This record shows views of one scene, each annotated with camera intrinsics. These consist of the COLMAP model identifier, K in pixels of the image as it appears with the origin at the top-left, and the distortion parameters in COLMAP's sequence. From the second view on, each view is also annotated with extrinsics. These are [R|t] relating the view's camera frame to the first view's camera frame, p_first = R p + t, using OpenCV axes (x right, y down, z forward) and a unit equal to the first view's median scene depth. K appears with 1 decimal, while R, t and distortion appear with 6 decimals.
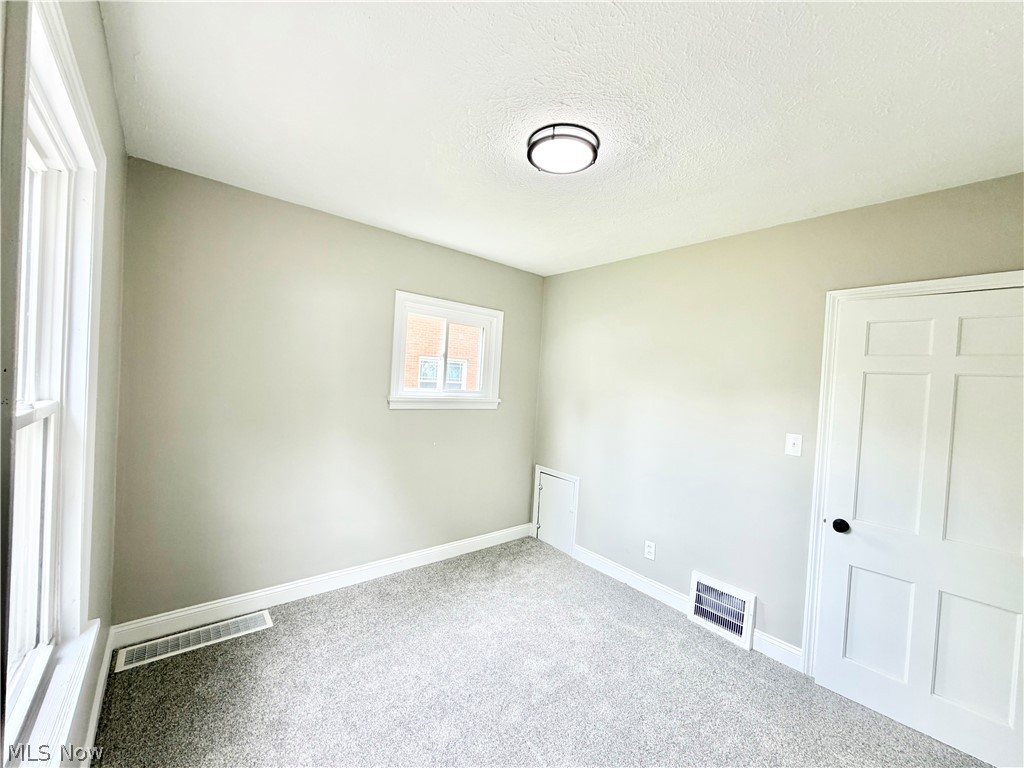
lens RADIAL K [[407.0, 0, 506.6], [0, 407.0, 385.6], [0, 0, 1]] dist [0.000294, -0.000033]
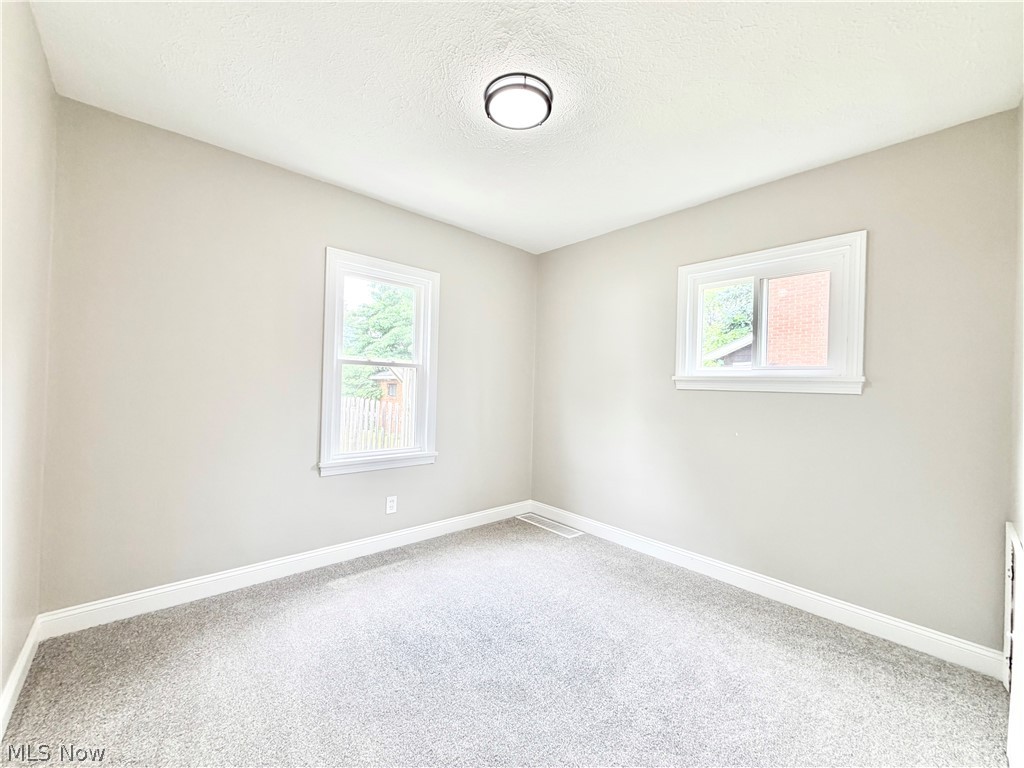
lens RADIAL K [[407.0, 0, 506.6], [0, 407.0, 385.6], [0, 0, 1]] dist [0.000294, -0.000033]
pose [[0.035298, -0.056140, -0.997799, 0.670796], [-0.043687, 0.997380, -0.057662, 0.123914], [0.998422, 0.045626, 0.032753, 0.566029]]
